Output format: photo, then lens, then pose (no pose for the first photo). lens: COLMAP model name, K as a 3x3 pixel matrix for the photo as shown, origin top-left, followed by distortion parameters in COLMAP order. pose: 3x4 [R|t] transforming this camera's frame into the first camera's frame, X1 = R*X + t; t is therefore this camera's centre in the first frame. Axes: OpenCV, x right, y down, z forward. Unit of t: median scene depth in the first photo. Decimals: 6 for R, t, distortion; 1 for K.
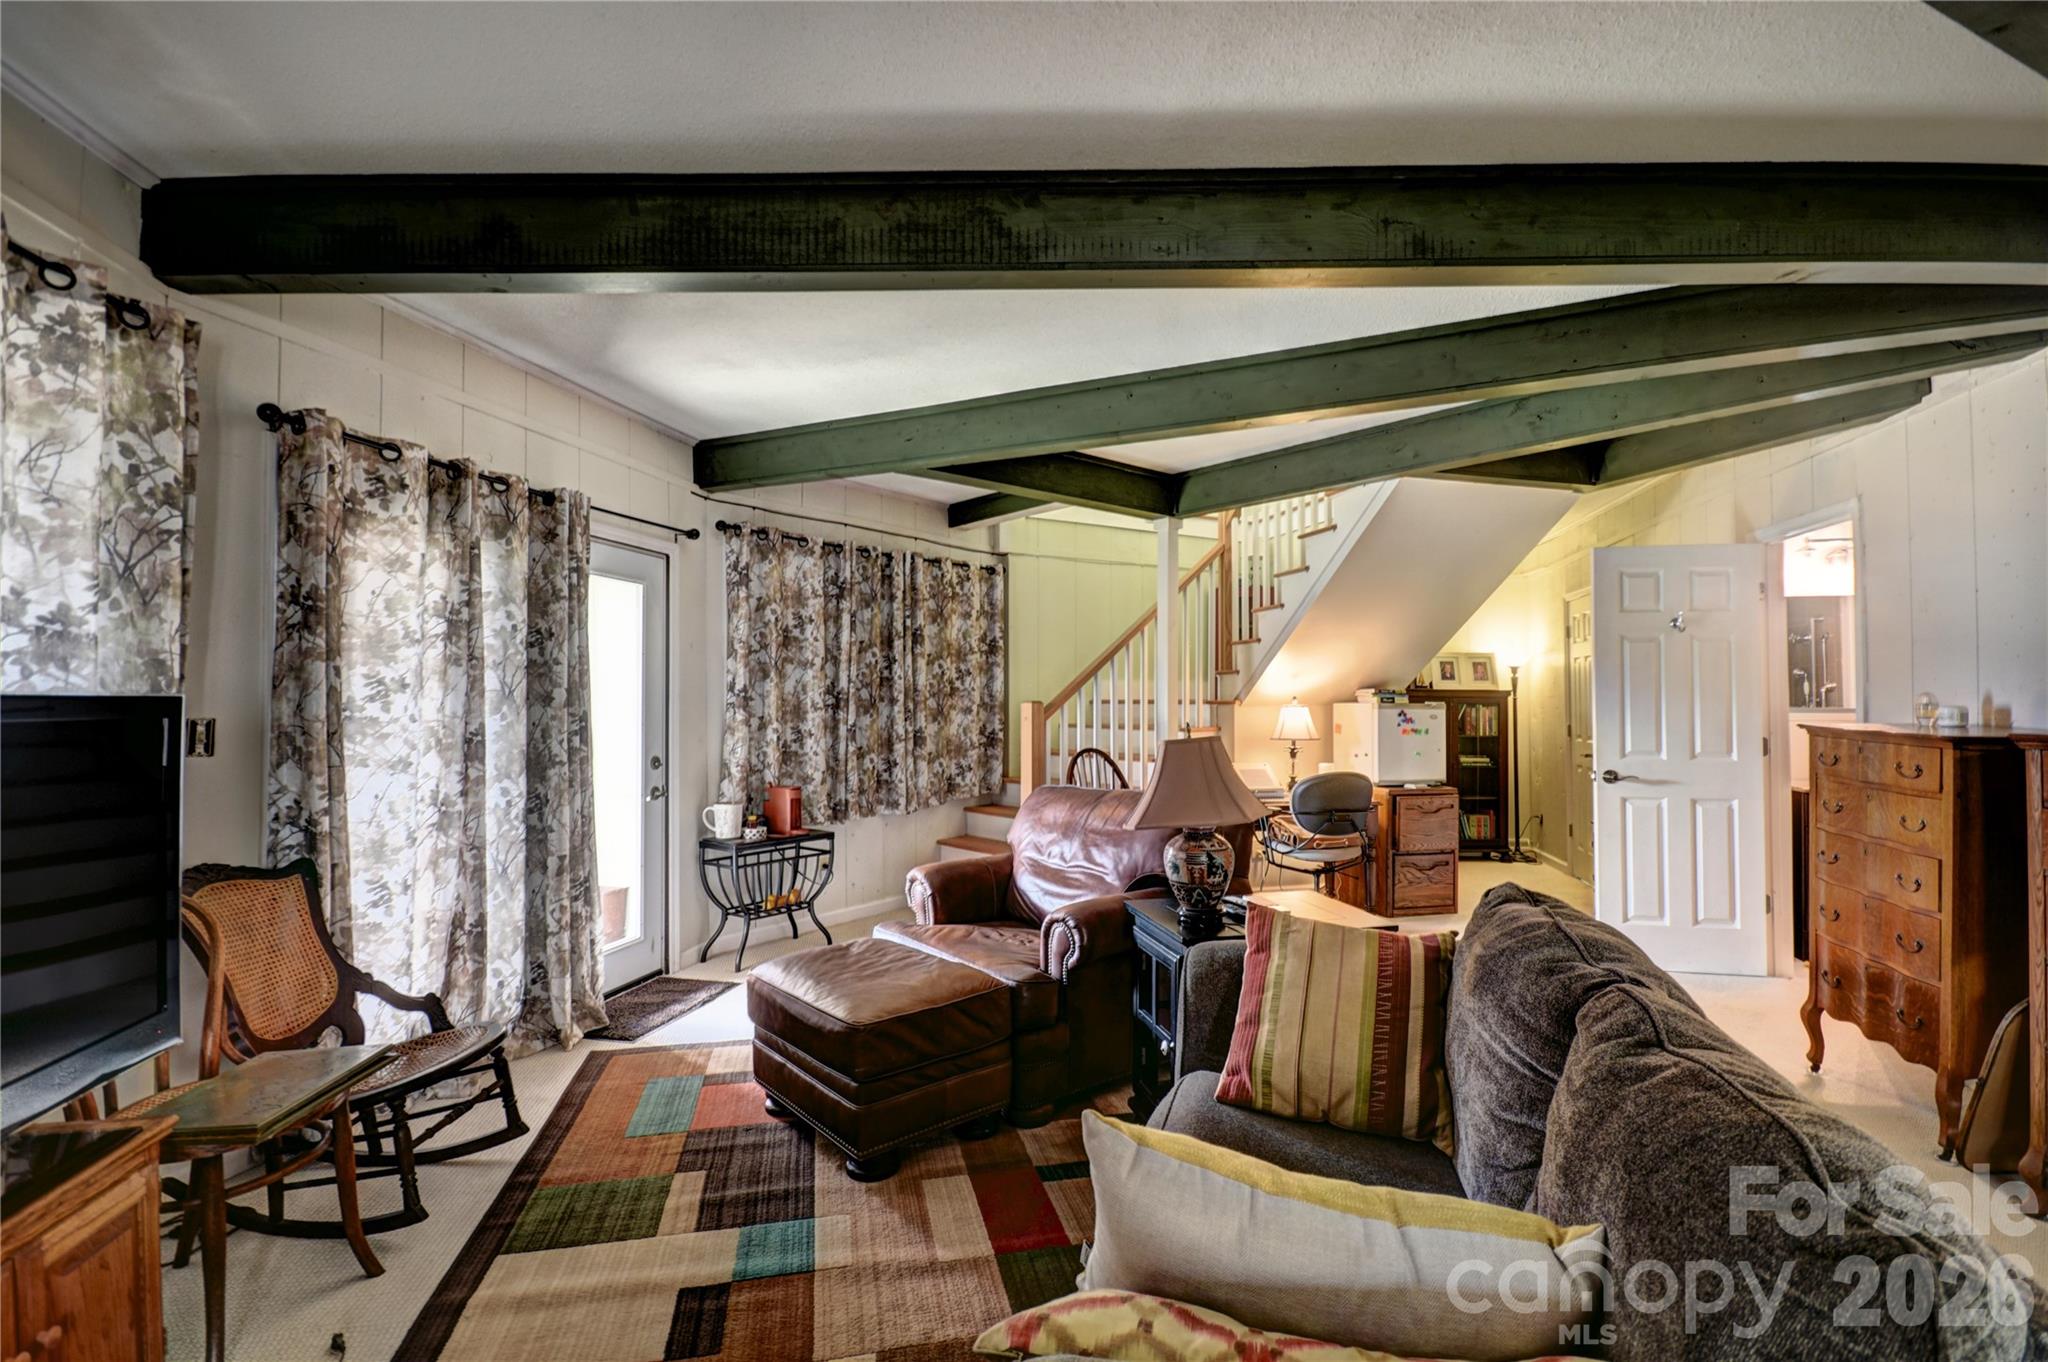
lens RADIAL K [[937.3, 0, 1024.0], [0, 937.3, 681.0], [0, 0, 1]] dist [0.000354, -0.000058]
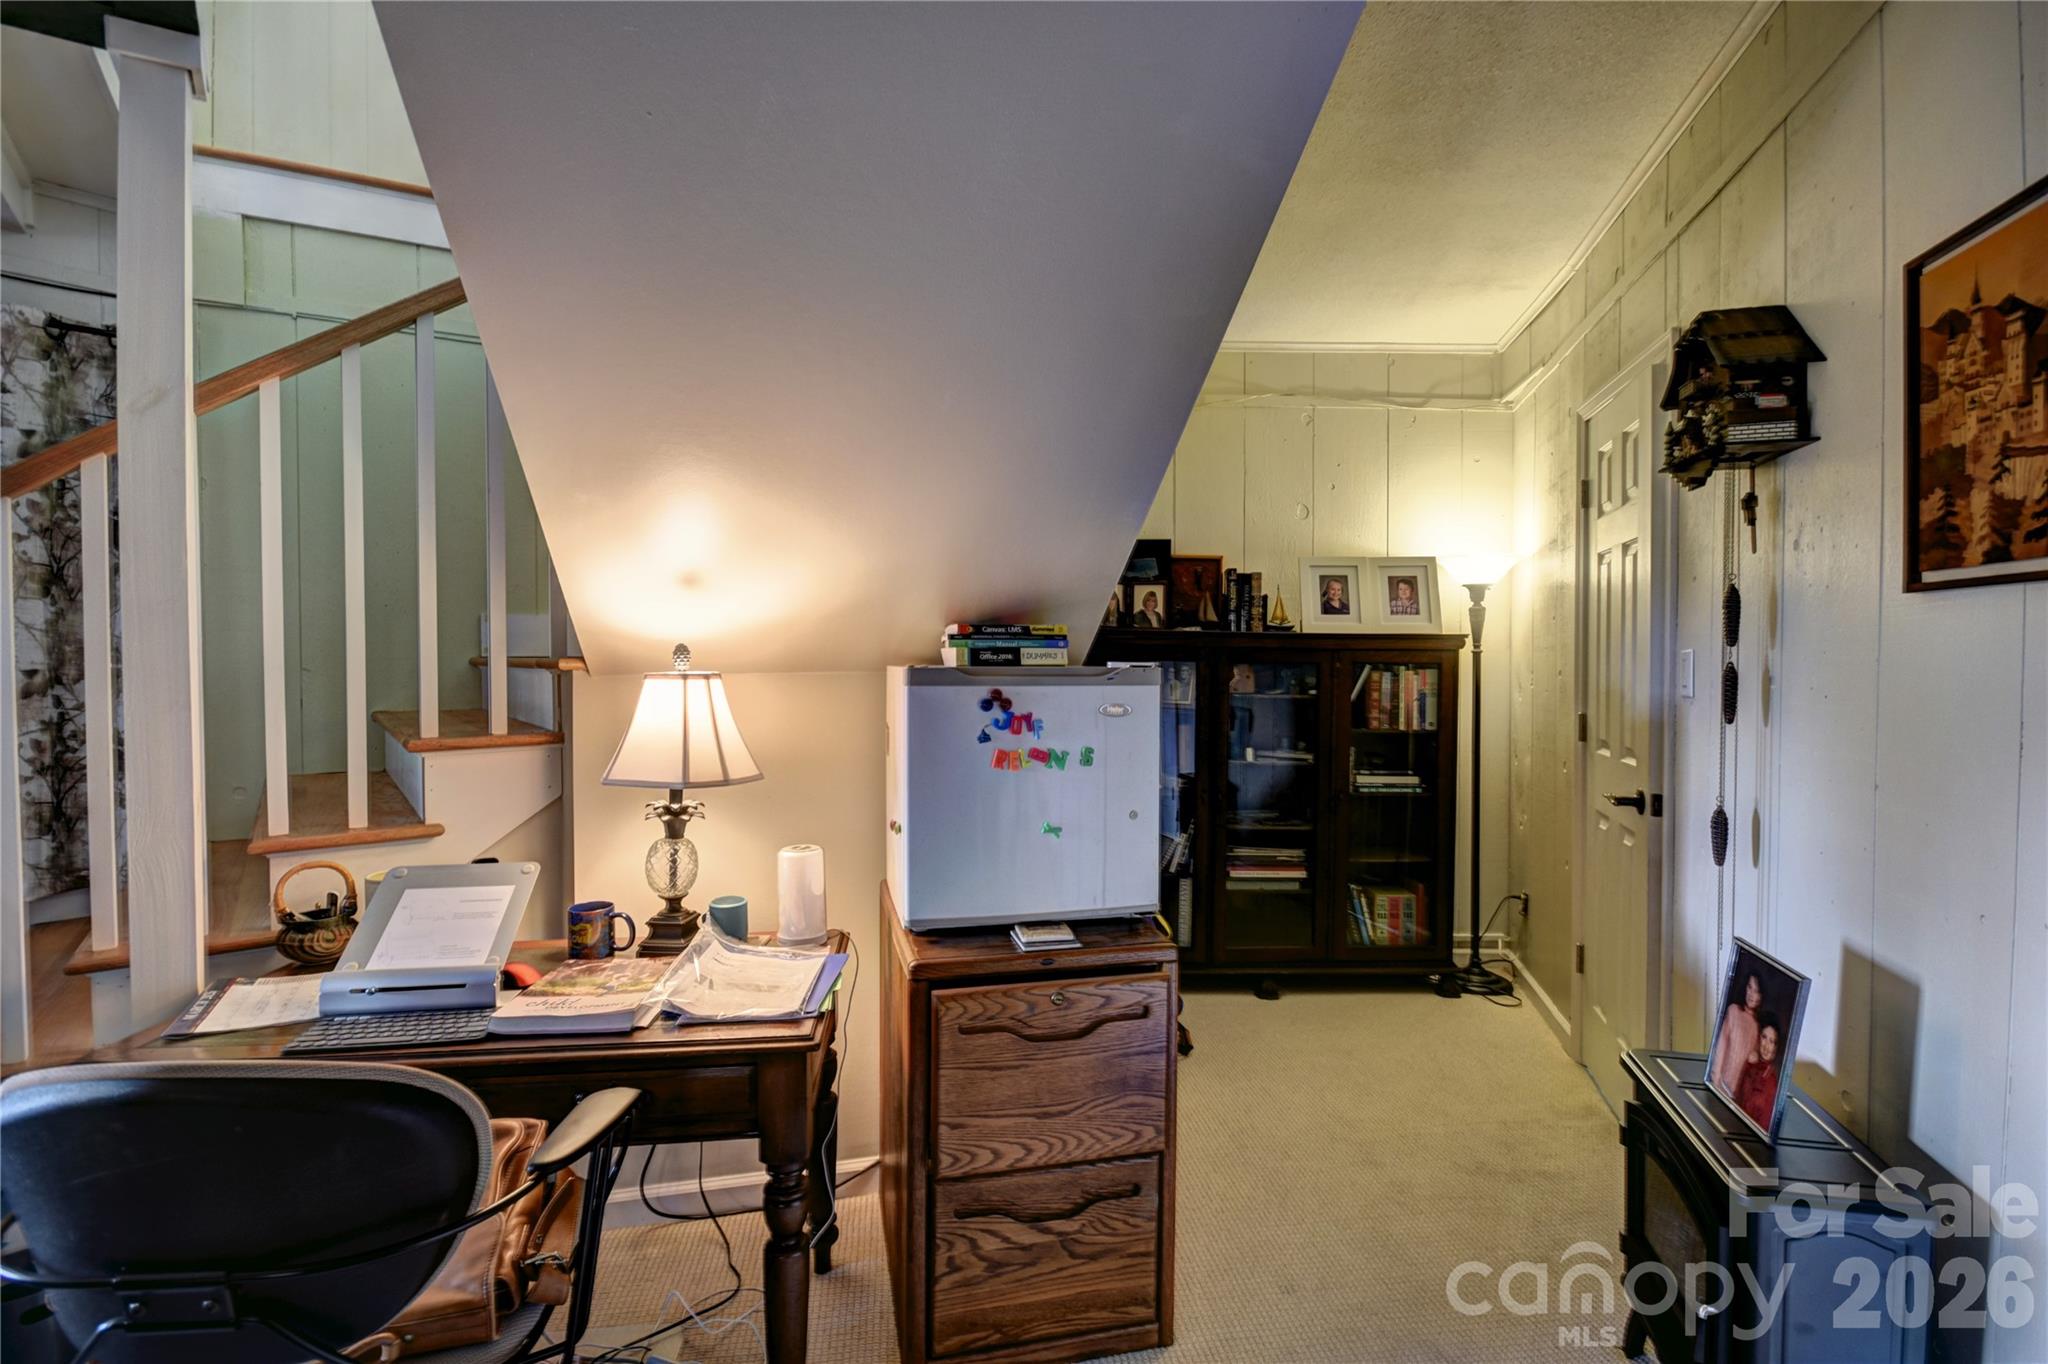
lens RADIAL K [[937.3, 0, 1024.0], [0, 937.3, 682.0], [0, 0, 1]] dist [0.000354, -0.000058]
pose [[0.999122, 0.000603, -0.041888, 0.317533], [0.001437, 0.998814, 0.048660, 0.010378], [0.041868, -0.048678, 0.997937, 0.518943]]
